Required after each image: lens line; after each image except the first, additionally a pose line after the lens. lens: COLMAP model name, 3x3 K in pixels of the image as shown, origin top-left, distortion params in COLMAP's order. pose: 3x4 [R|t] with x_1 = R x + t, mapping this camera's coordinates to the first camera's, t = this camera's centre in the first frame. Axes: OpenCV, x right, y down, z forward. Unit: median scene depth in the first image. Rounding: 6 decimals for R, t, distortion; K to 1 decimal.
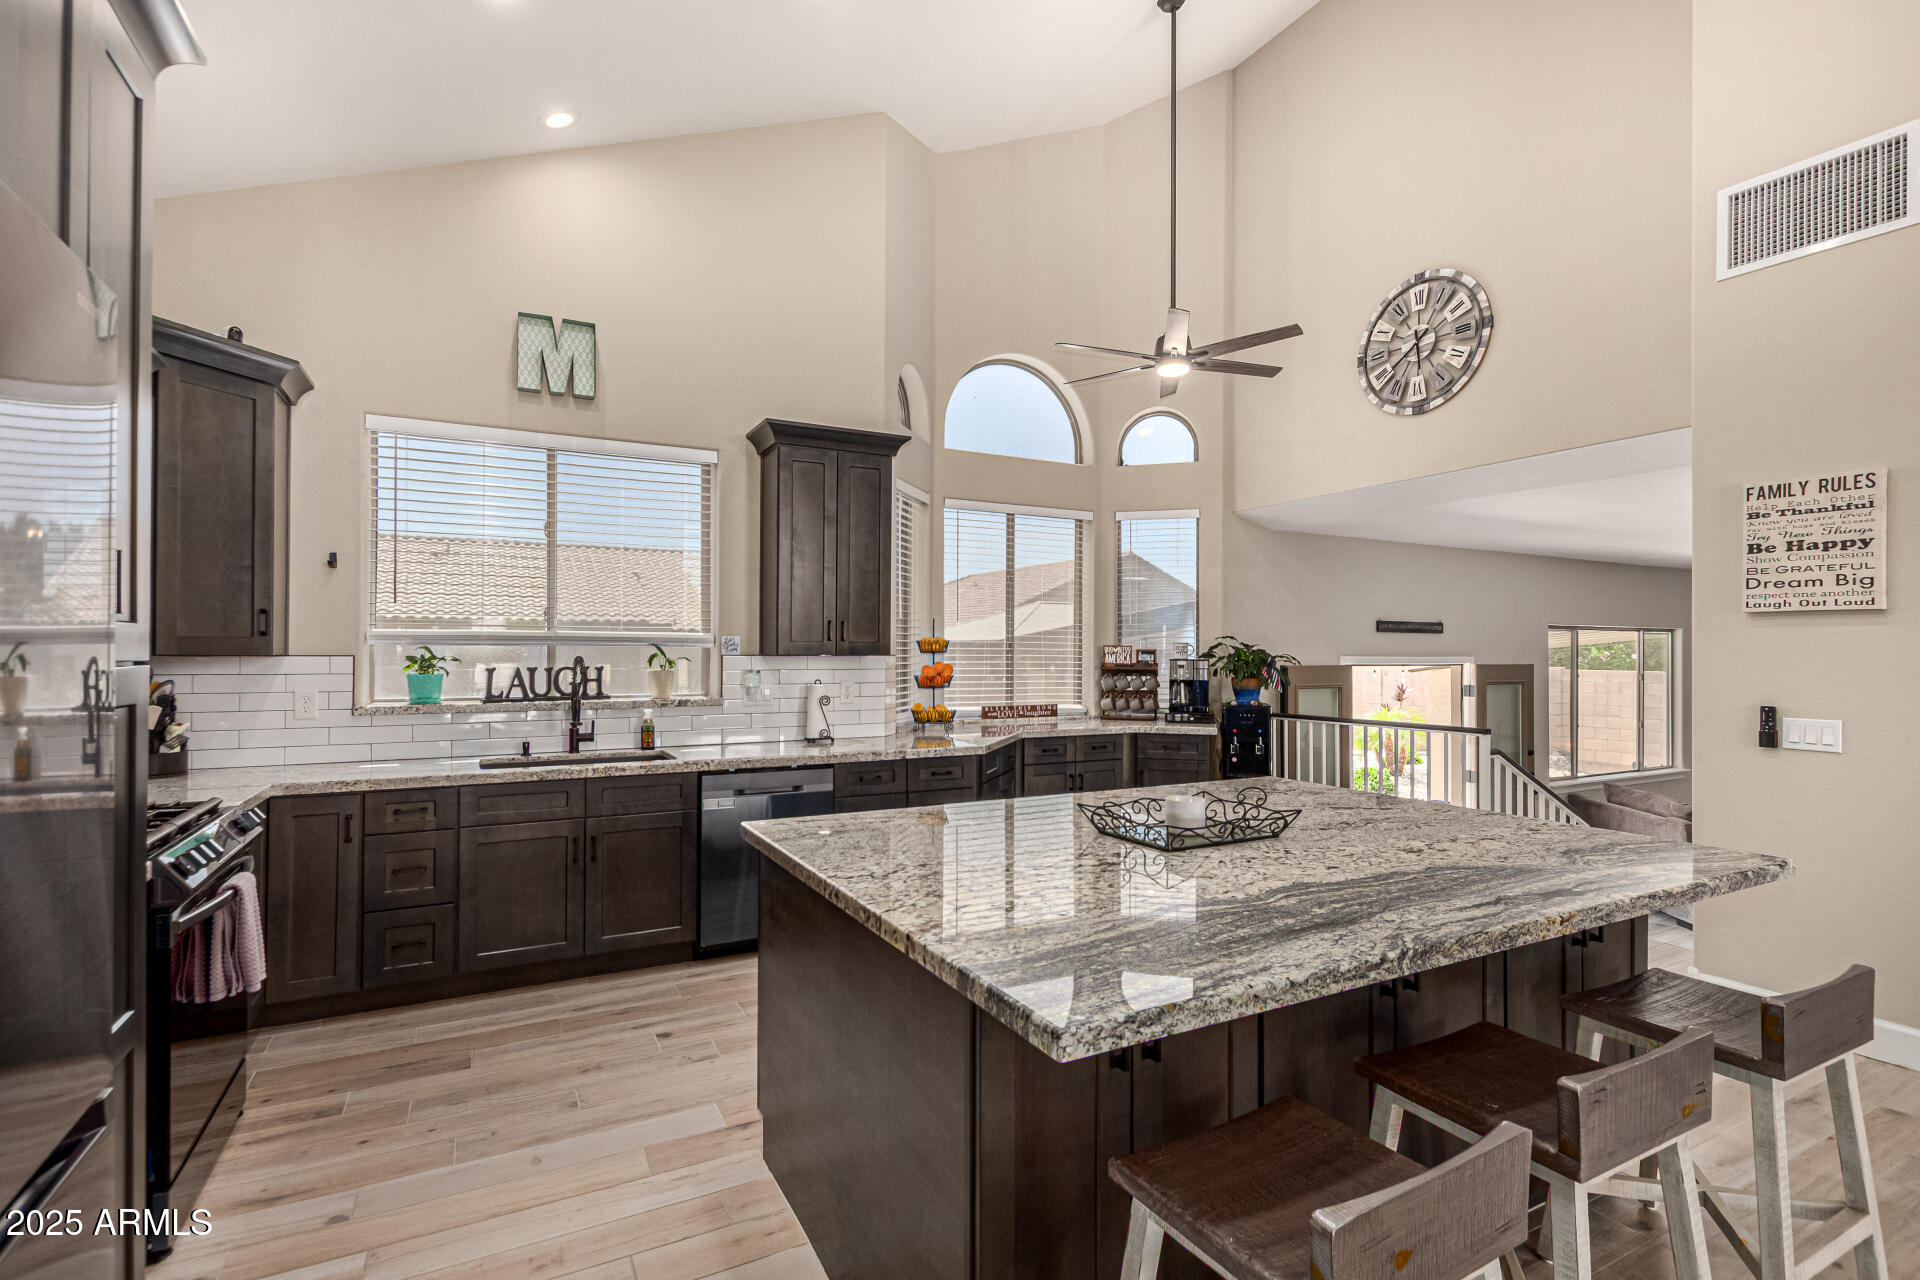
lens RADIAL K [[884.5, 0, 960.2], [0, 884.5, 640.3], [0, 0, 1]] dist [-0.000978, -0.000388]
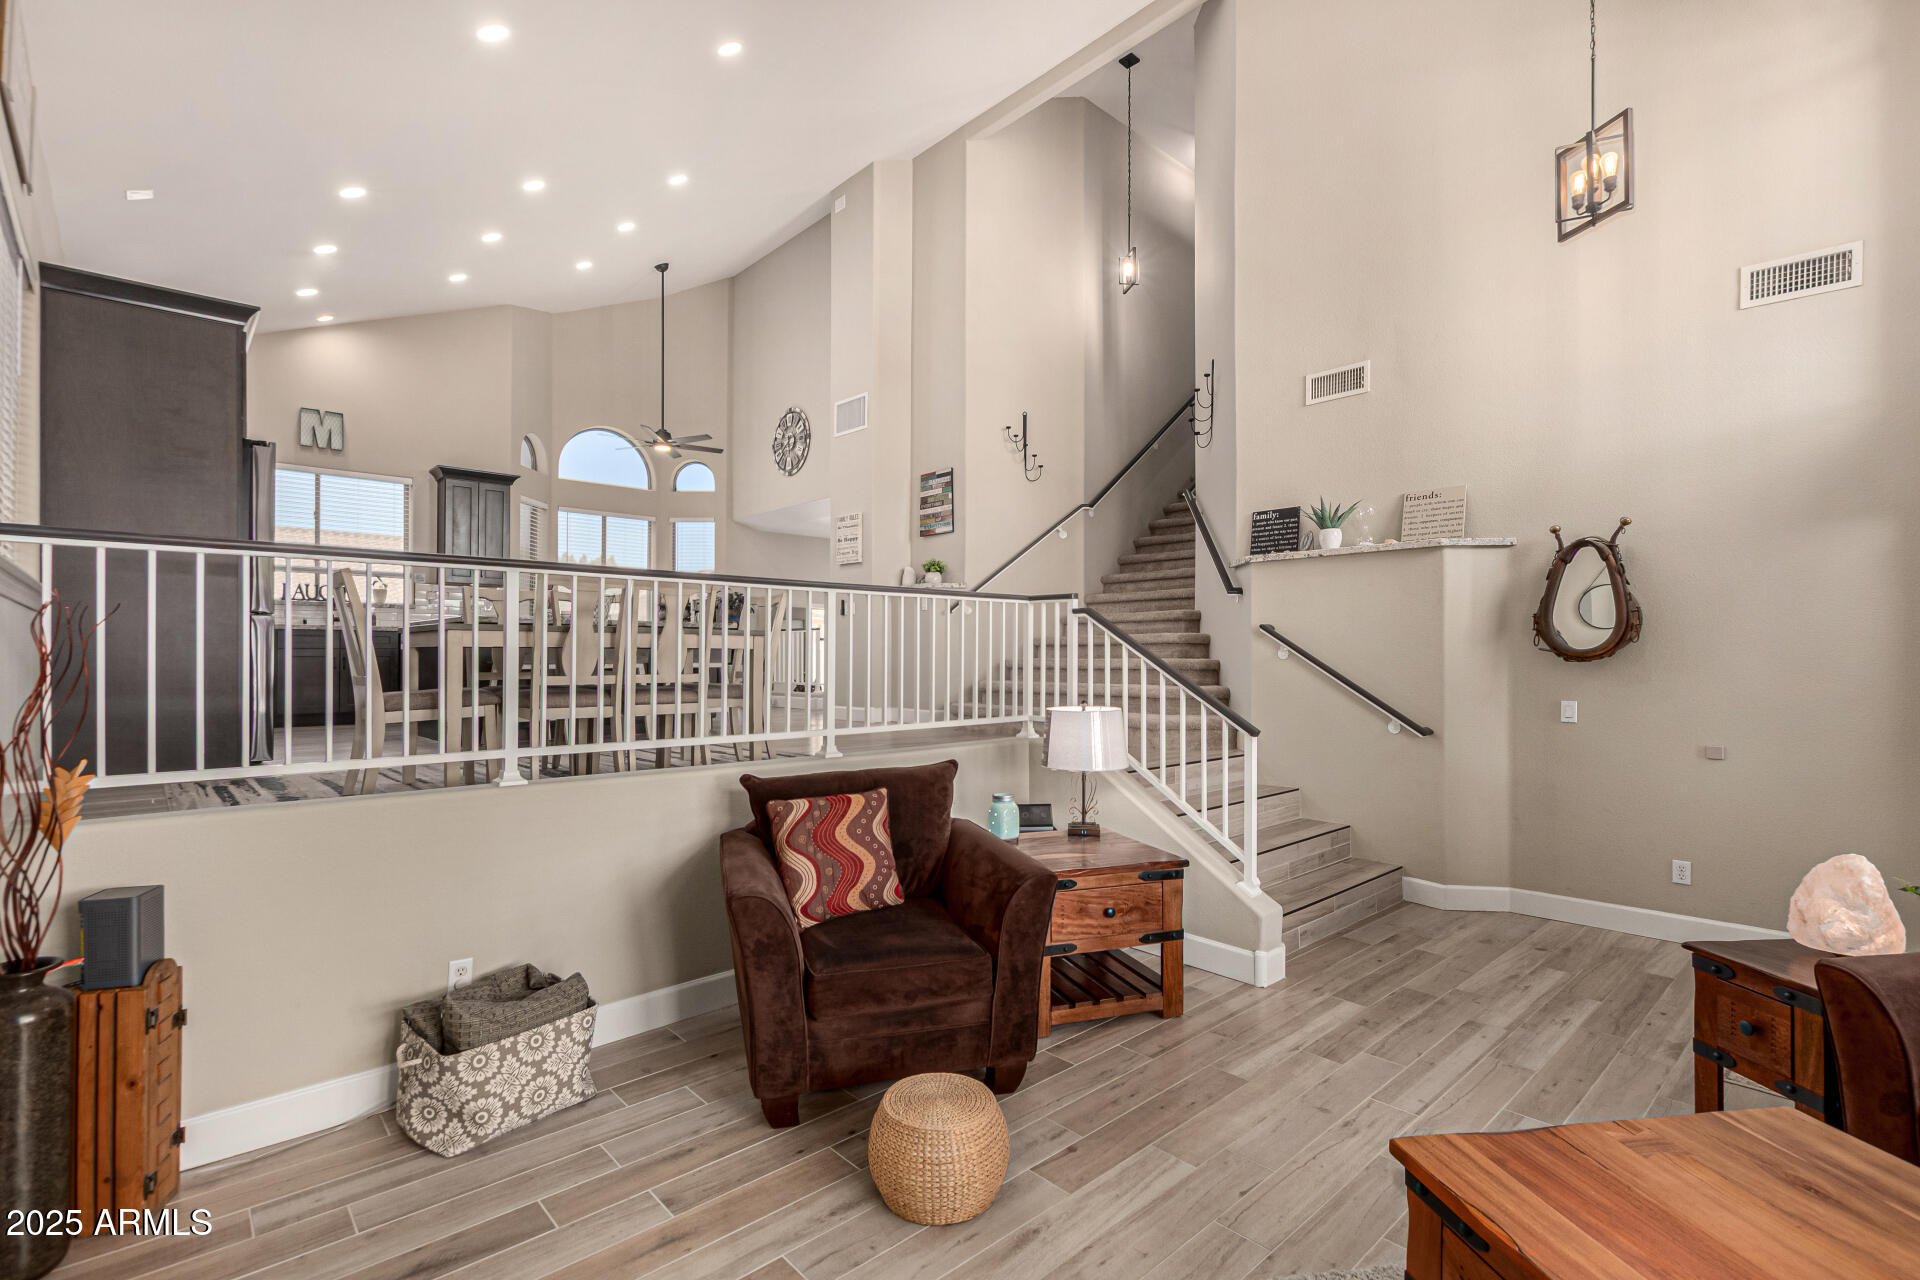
lens RADIAL K [[884.5, 0, 948.7], [0, 884.5, 650.1], [0, 0, 1]] dist [-0.000978, -0.000388]
pose [[0.971983, 0.003338, 0.235027, 0.395427], [-0.004762, 0.999974, 0.005492, 0.140761], [-0.235003, -0.006457, 0.971973, -1.113392]]
